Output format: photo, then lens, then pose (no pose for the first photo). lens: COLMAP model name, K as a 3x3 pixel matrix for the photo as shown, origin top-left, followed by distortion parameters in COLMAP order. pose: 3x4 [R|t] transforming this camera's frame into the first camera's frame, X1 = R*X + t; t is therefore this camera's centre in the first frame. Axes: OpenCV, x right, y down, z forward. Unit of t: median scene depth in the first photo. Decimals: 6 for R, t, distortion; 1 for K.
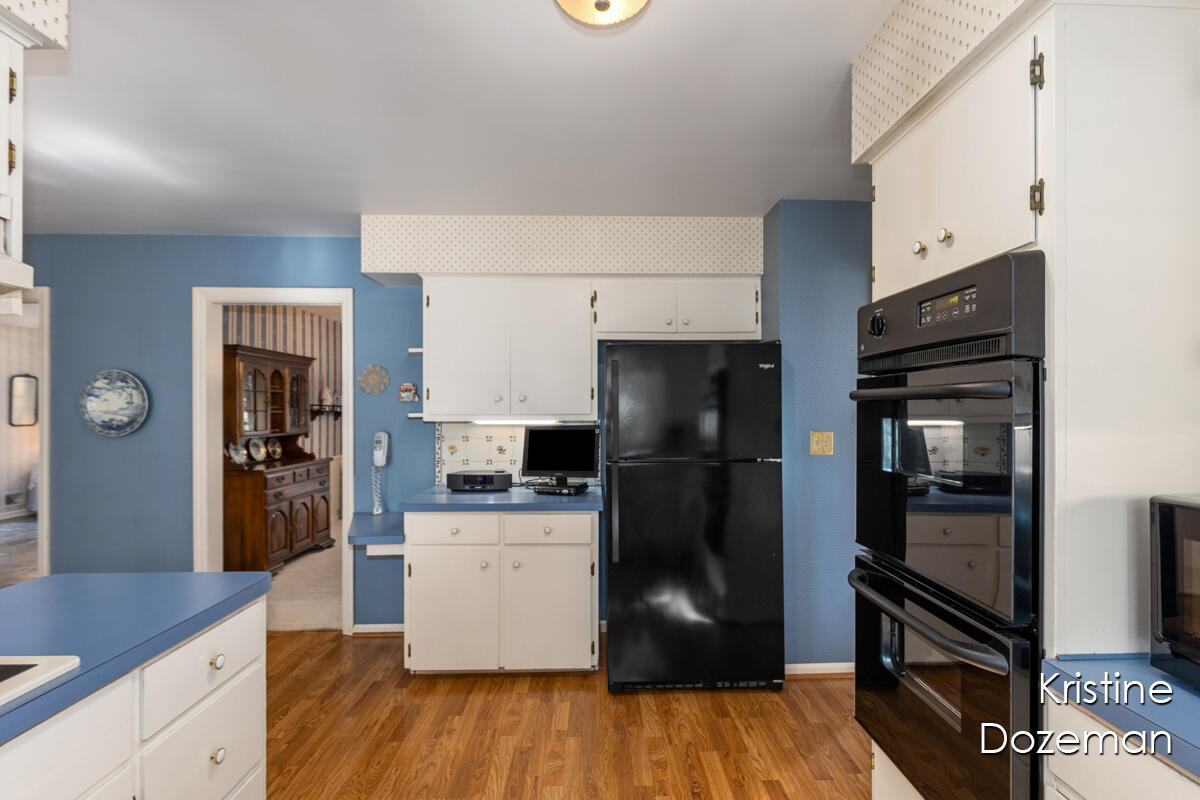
lens RADIAL K [[545.4, 0, 608.5], [0, 545.4, 402.7], [0, 0, 1]] dist [0.001620, 0.000342]
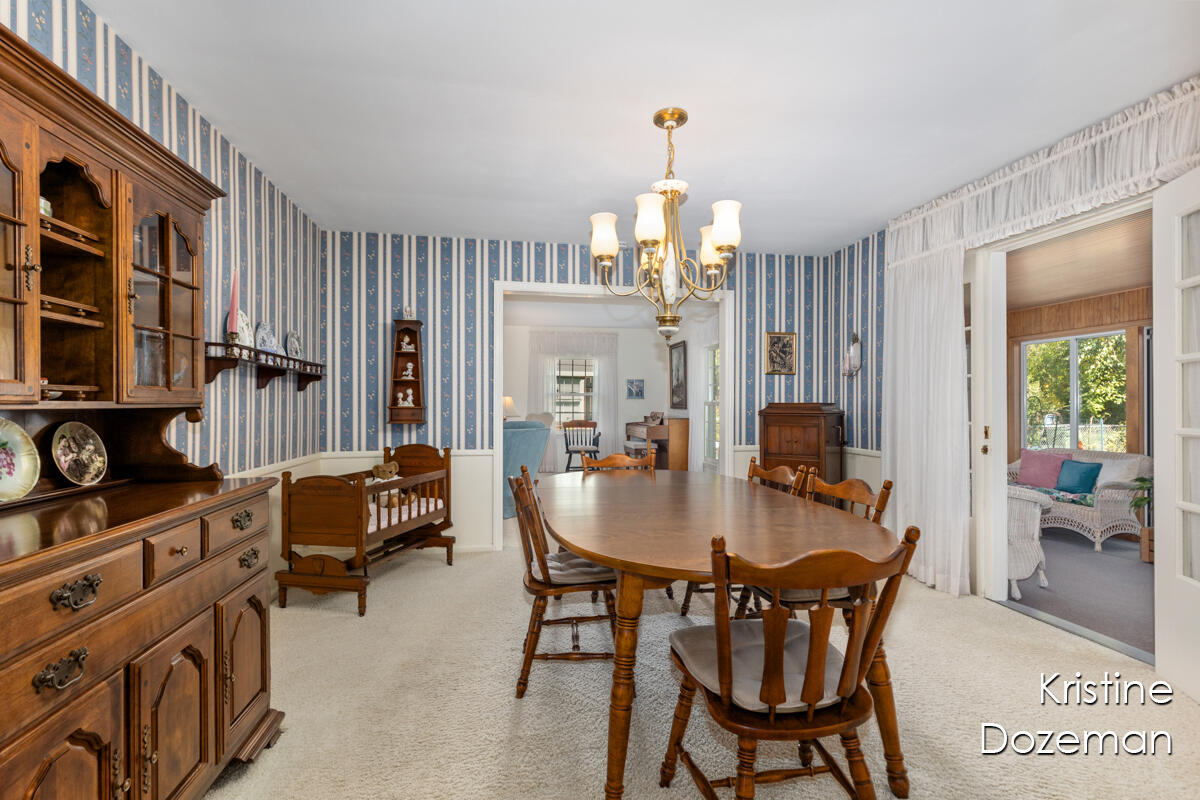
lens RADIAL K [[545.4, 0, 608.5], [0, 545.4, 402.7], [0, 0, 1]] dist [0.001620, 0.000342]
pose [[0.987160, 0.003979, 0.159686, -0.366470], [-0.004681, 0.999981, 0.004015, 0.051828], [-0.159667, -0.004711, 0.987160, 0.647296]]
